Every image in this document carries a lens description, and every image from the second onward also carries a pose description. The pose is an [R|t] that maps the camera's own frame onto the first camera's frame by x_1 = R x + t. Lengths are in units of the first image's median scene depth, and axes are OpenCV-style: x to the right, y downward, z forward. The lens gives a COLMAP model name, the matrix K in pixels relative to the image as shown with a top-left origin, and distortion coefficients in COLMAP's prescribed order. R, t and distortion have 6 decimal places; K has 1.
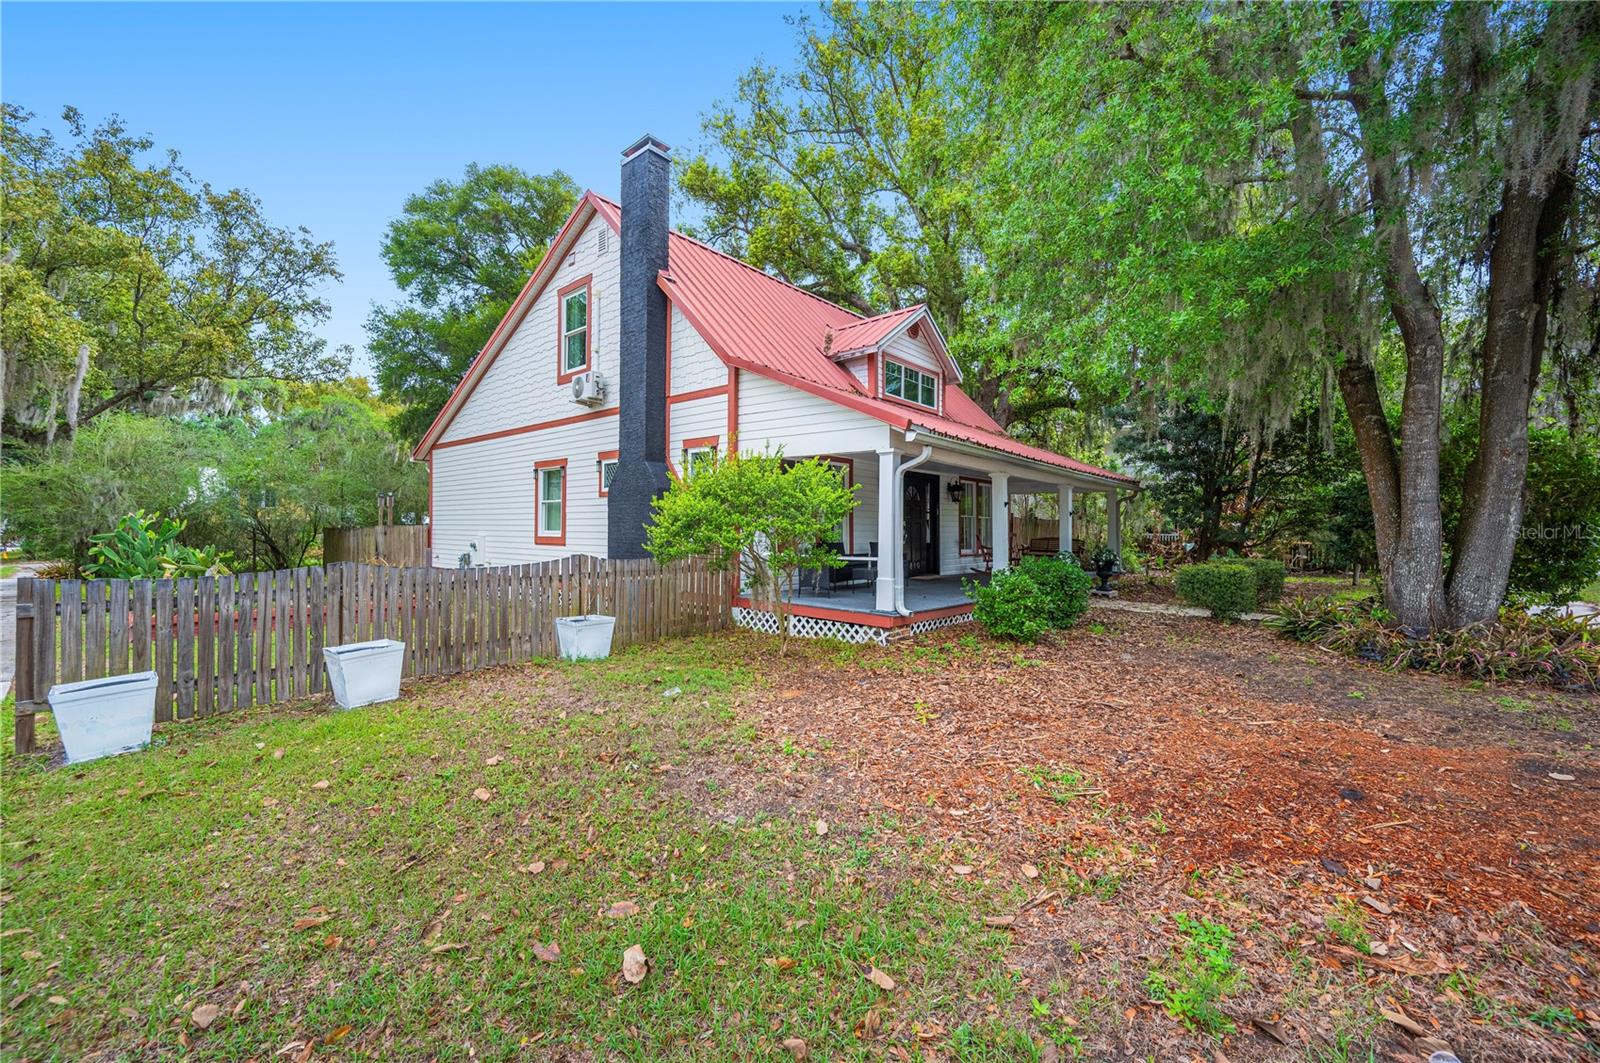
lens RADIAL K [[647.5, 0, 814.7], [0, 647.5, 533.2], [0, 0, 1]] dist [0.001083, -0.000346]
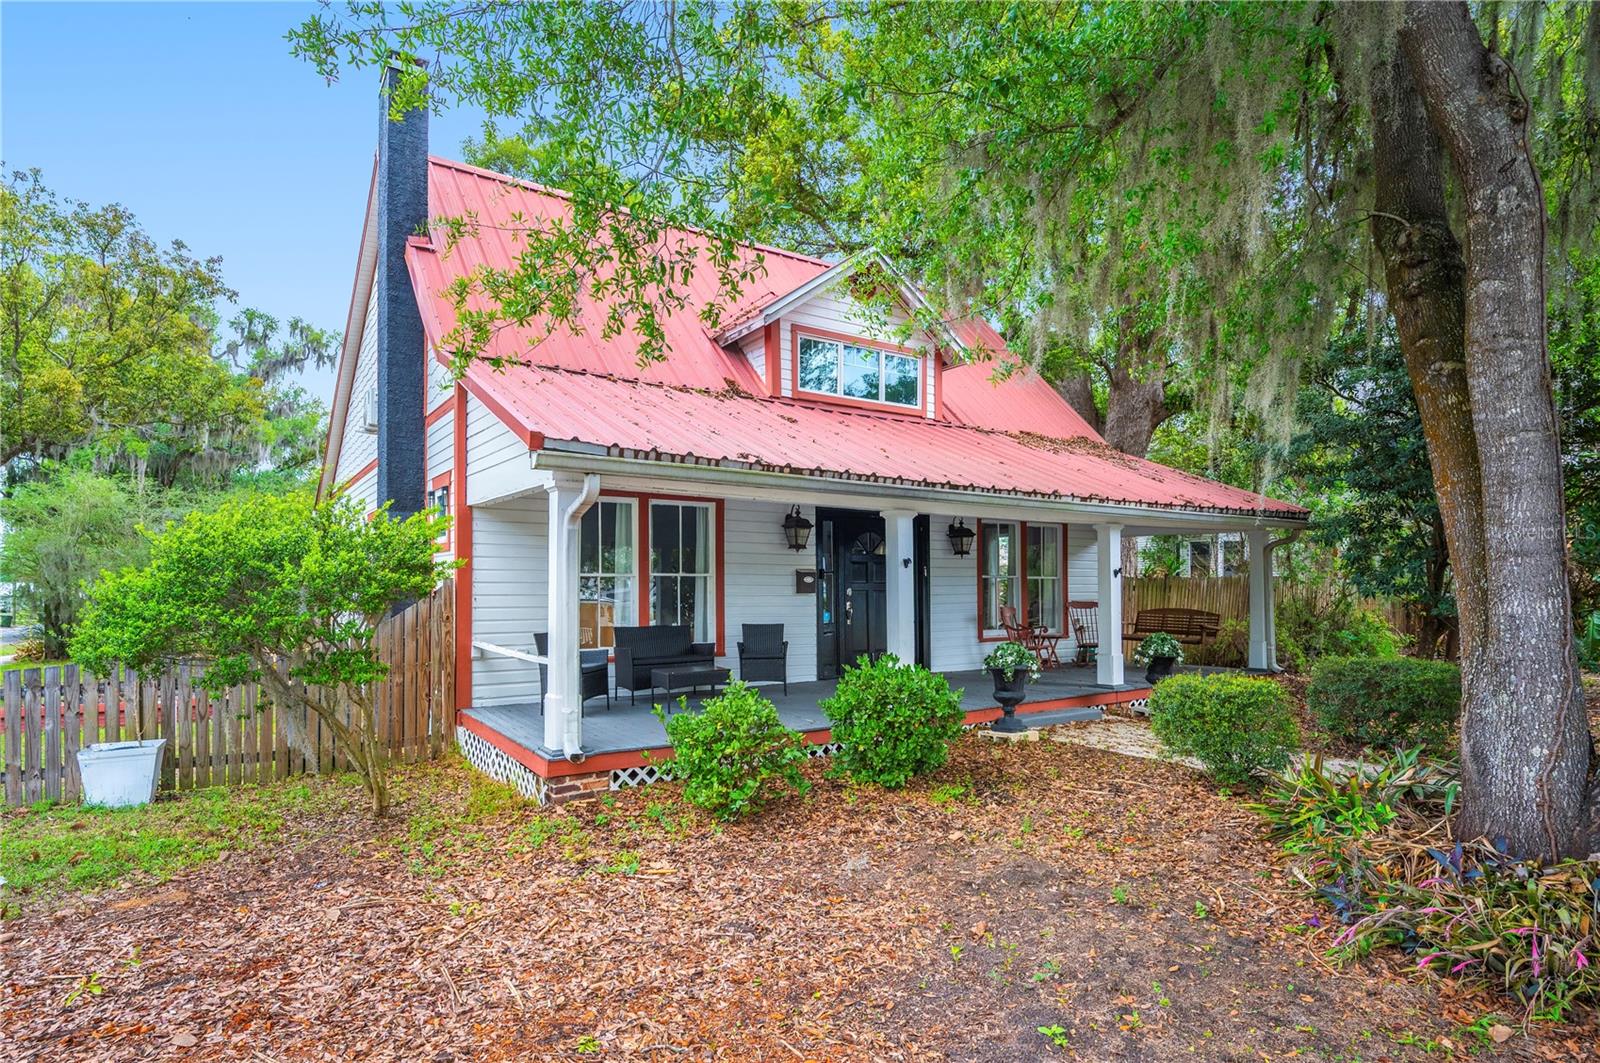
lens RADIAL K [[879.1, 0, 780.8], [0, 879.1, 586.3], [0, 0, 1]] dist [-0.005471, 0.000533]
pose [[0.962629, -0.010682, -0.270614, 0.441645], [0.008458, 0.999920, -0.009384, -0.018185], [0.270693, 0.006745, 0.962642, 0.218717]]
